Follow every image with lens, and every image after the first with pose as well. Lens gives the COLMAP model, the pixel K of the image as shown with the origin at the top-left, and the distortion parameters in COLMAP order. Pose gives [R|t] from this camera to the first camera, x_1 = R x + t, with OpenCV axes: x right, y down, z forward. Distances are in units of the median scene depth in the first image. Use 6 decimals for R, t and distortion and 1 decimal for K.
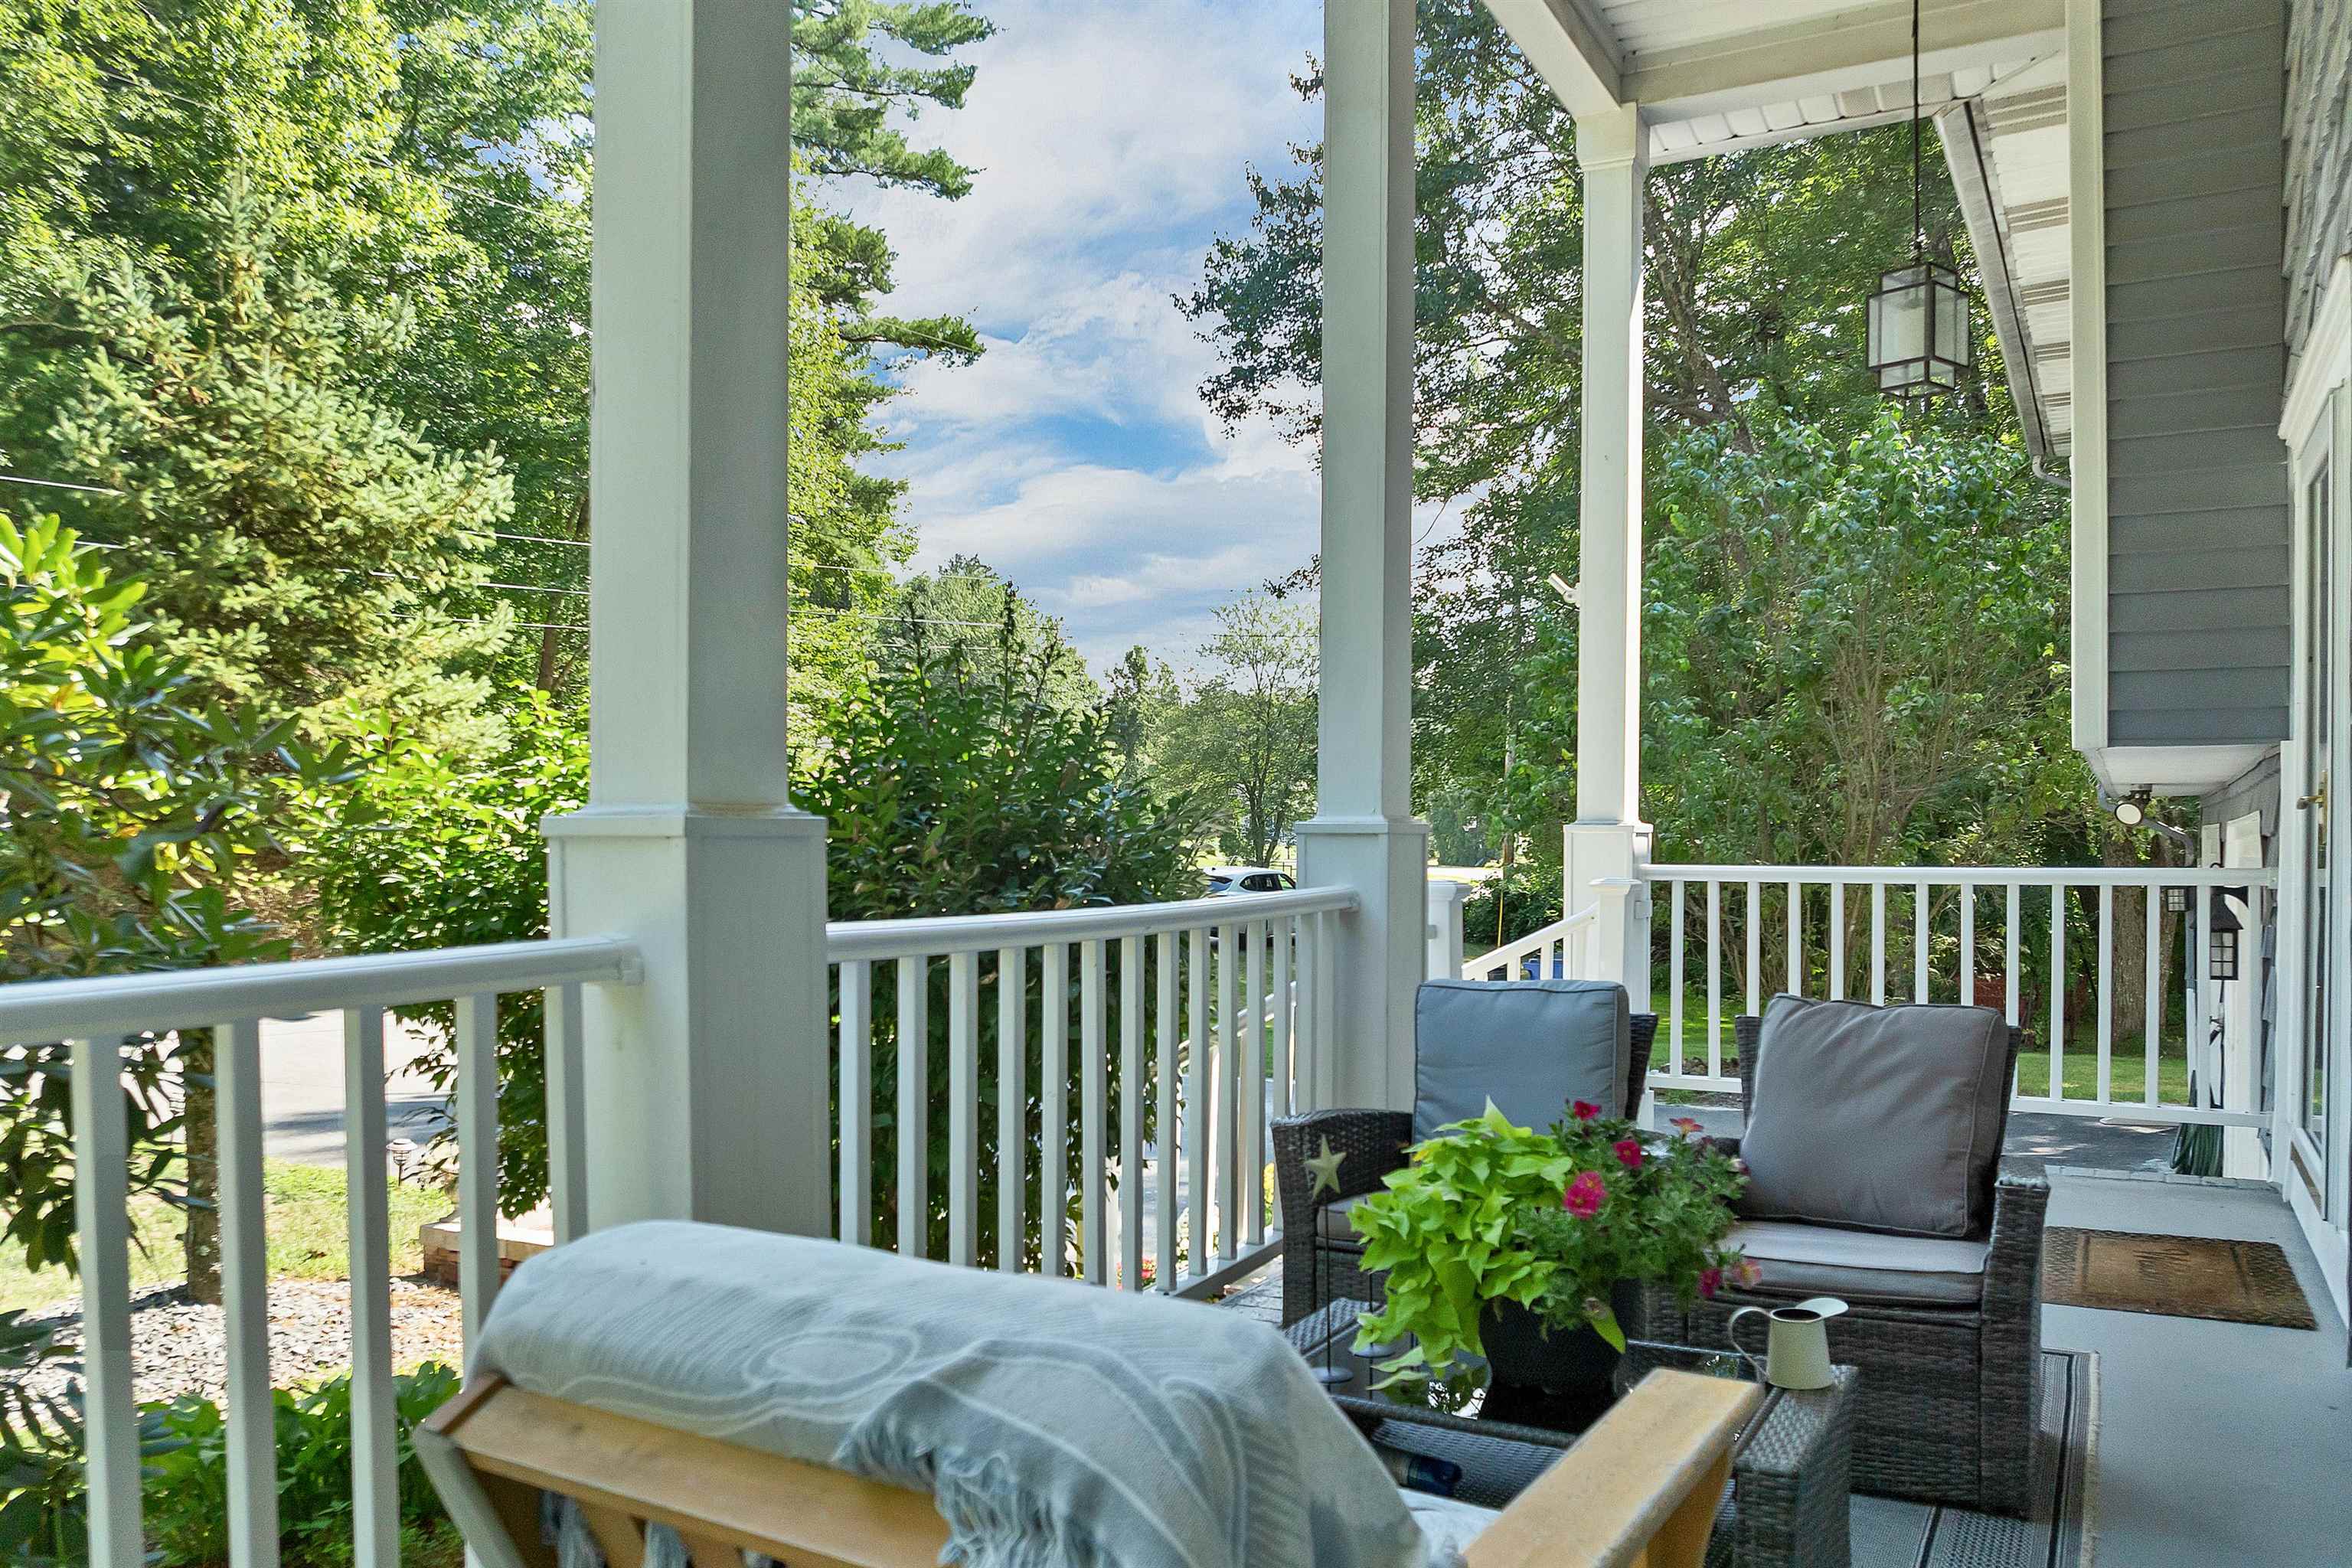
lens RADIAL K [[1710.7, 0, 1172.2], [0, 1710.7, 853.8], [0, 0, 1]] dist [-0.036001, -0.002457]
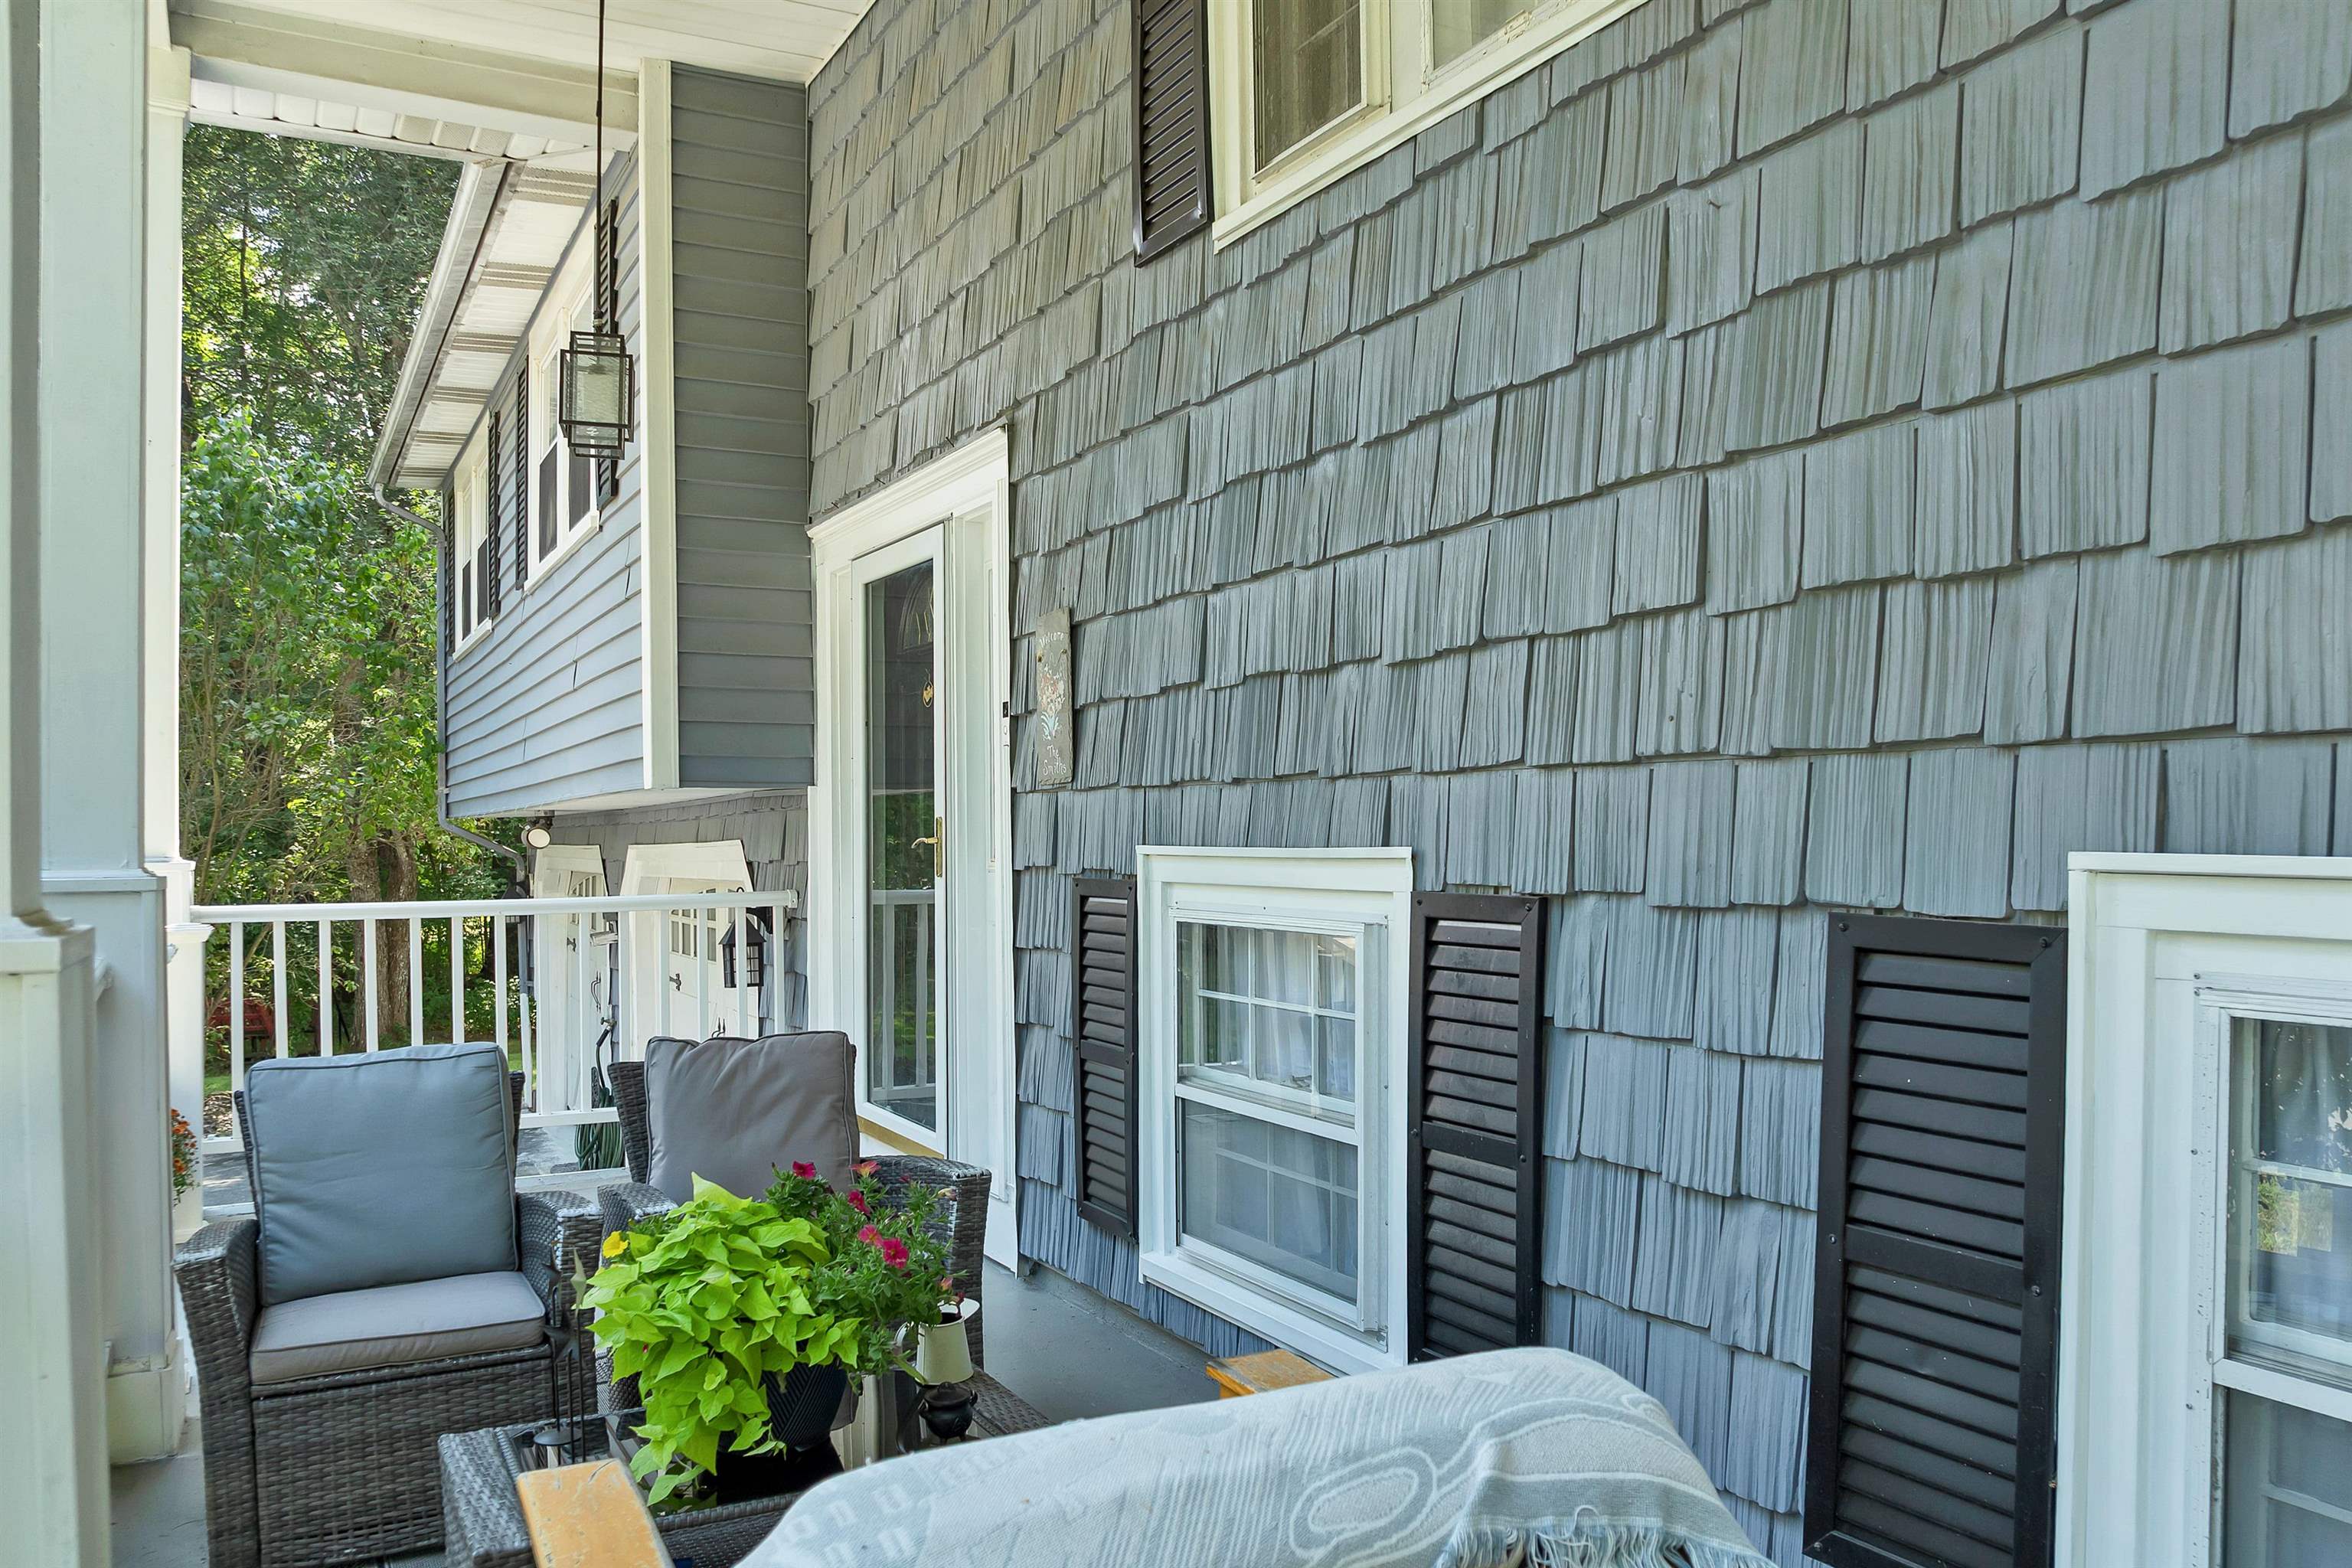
lens RADIAL K [[1710.7, 0, 1172.2], [0, 1710.7, 853.8], [0, 0, 1]] dist [-0.036001, -0.002457]
pose [[0.535126, -0.011367, 0.844696, -0.195727], [0.016375, 0.999861, 0.003081, -0.015354], [-0.844613, 0.012183, 0.535238, 0.099884]]
